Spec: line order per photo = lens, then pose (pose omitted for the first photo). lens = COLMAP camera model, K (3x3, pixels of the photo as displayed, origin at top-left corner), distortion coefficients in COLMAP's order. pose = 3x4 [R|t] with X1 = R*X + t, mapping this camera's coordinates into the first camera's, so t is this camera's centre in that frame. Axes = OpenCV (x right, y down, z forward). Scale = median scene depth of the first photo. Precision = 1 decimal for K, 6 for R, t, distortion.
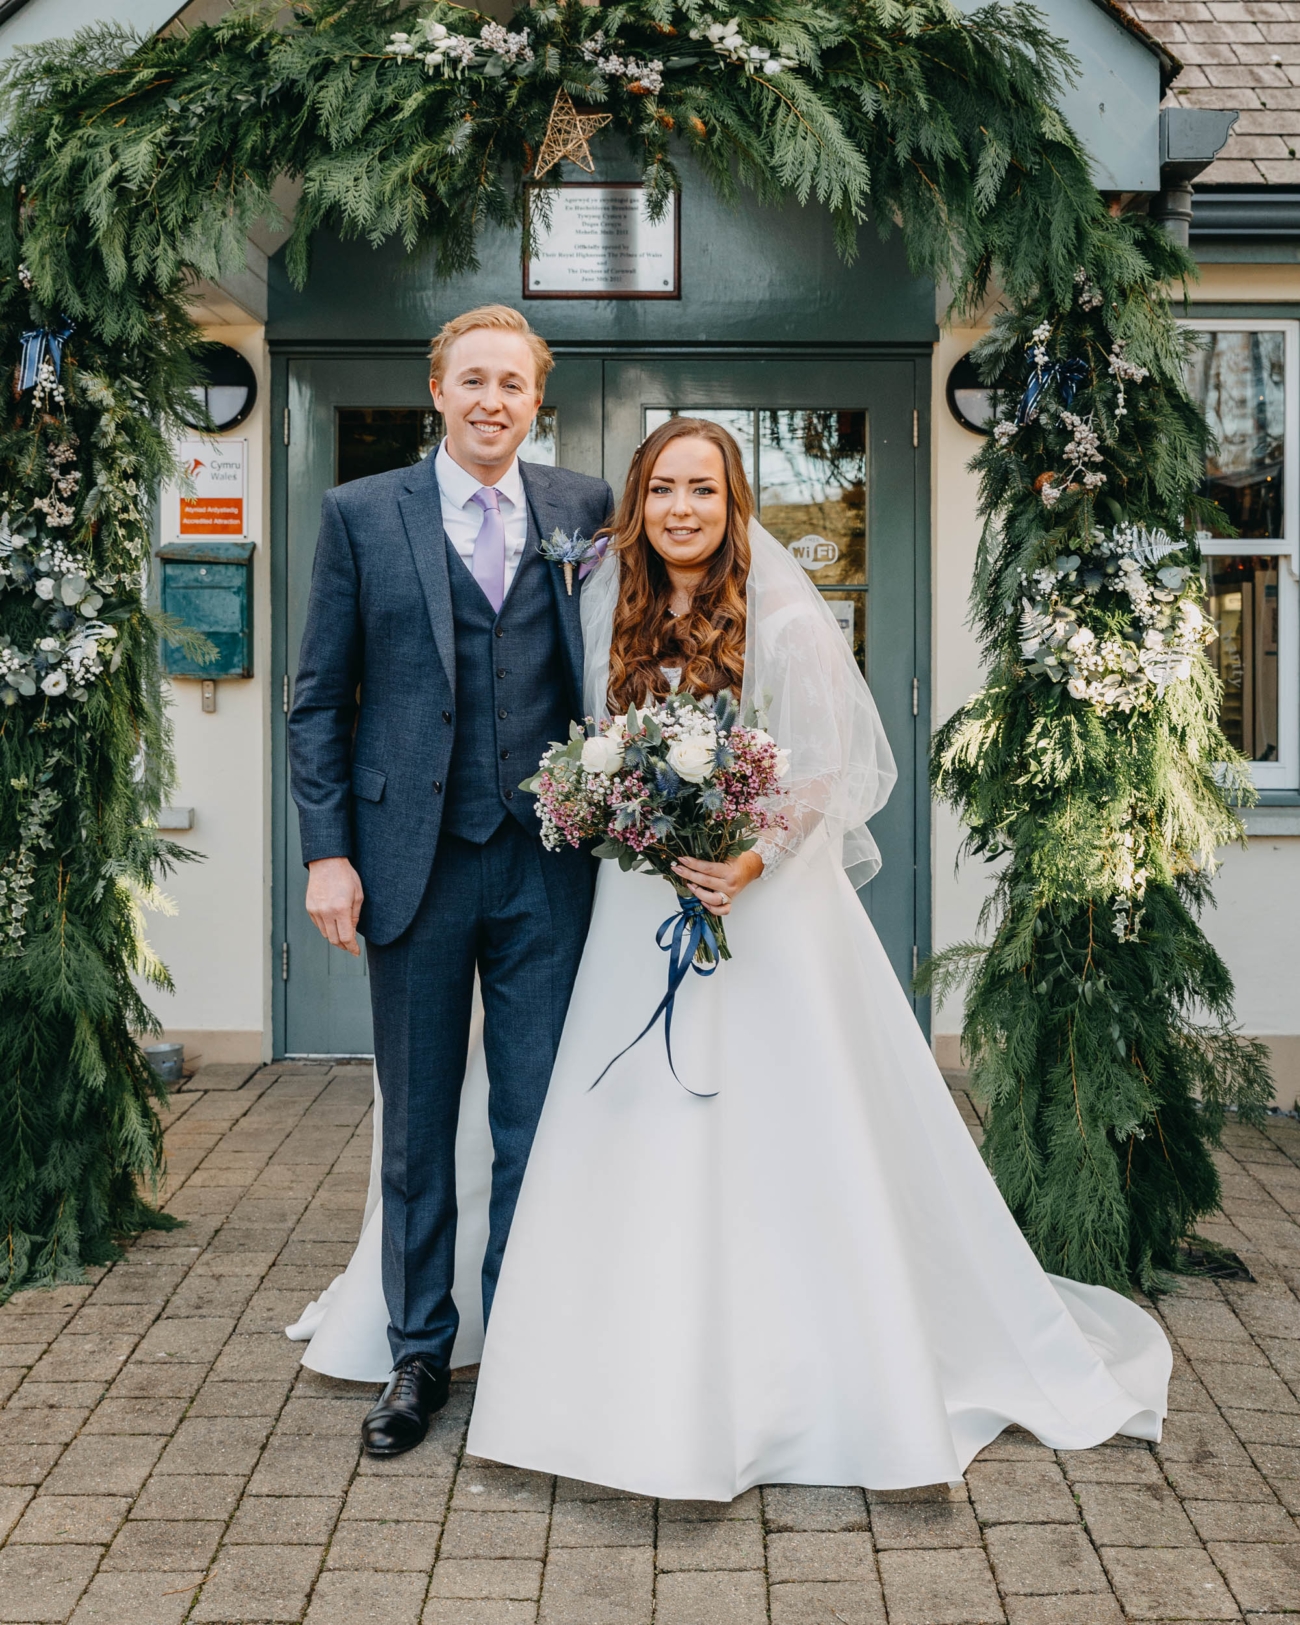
lens RADIAL K [[2304.1, 0, 648.6], [0, 2304.1, 633.6], [0, 0, 1]] dist [0.015405, 0.000000]
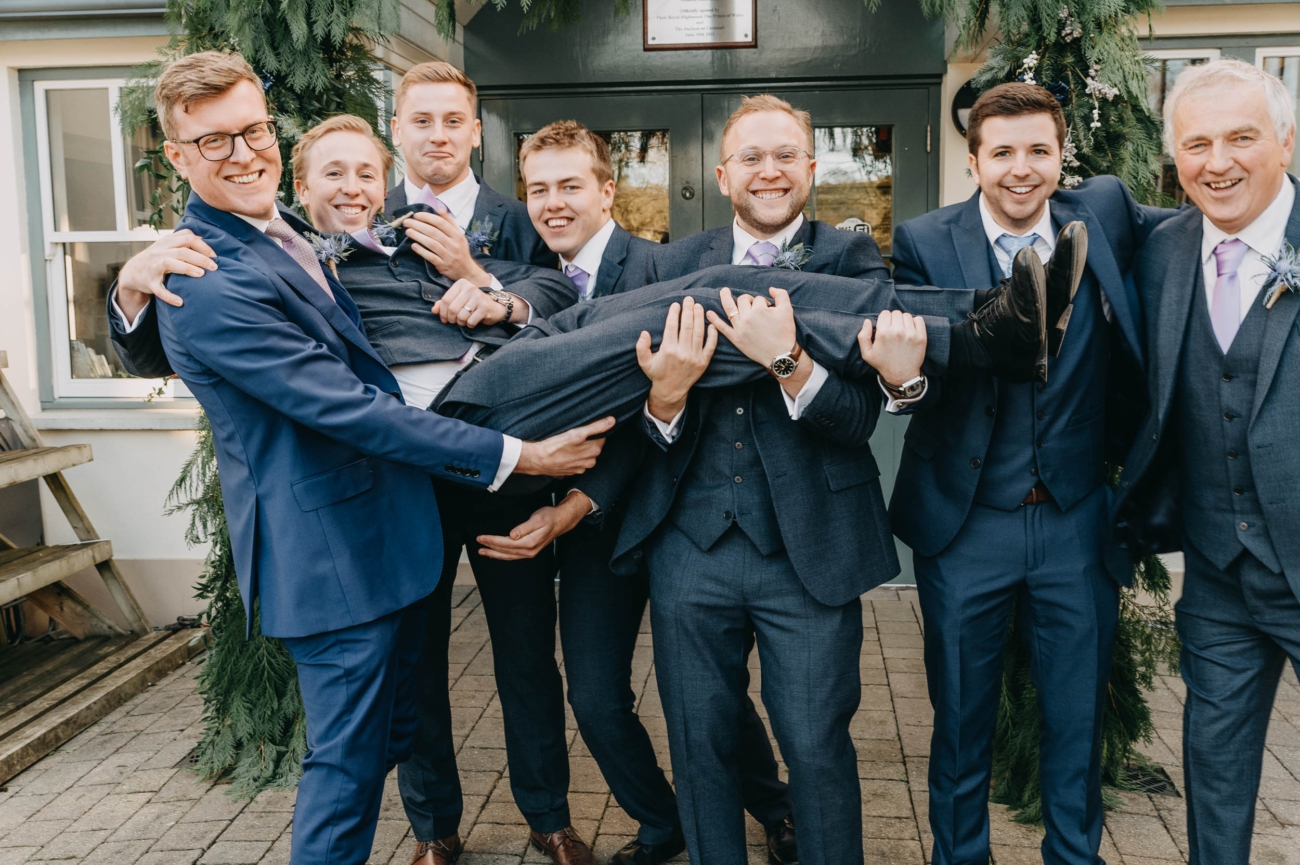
lens RADIAL K [[1327.7, 0, 641.5], [0, 1327.7, 433.8], [0, 0, 1]] dist [0.005917, 0.000000]
pose [[0.995070, -0.002868, -0.099138, 0.033078], [0.015802, 0.991398, 0.129924, -0.028337], [0.097912, -0.130850, 0.986555, 0.251332]]
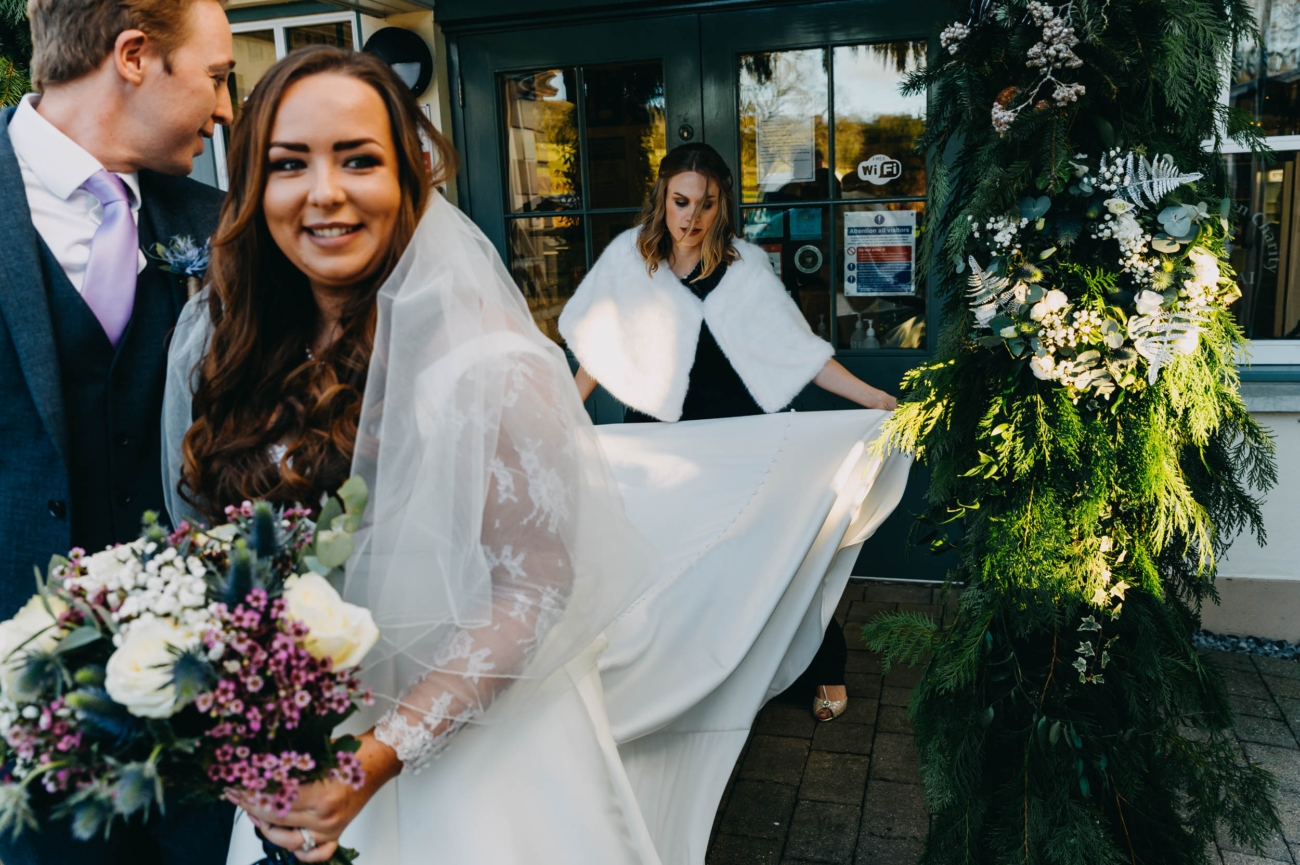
lens RADIAL K [[1078.0, 0, 651.9], [0, 1078.0, 428.2], [0, 0, 1]] dist [-0.024262, 0.029443]
pose [[0.963011, 0.009512, -0.269294, 0.155726], [0.049664, 0.975991, 0.212075, -0.040980], [0.264846, -0.217605, 0.939417, 0.608401]]
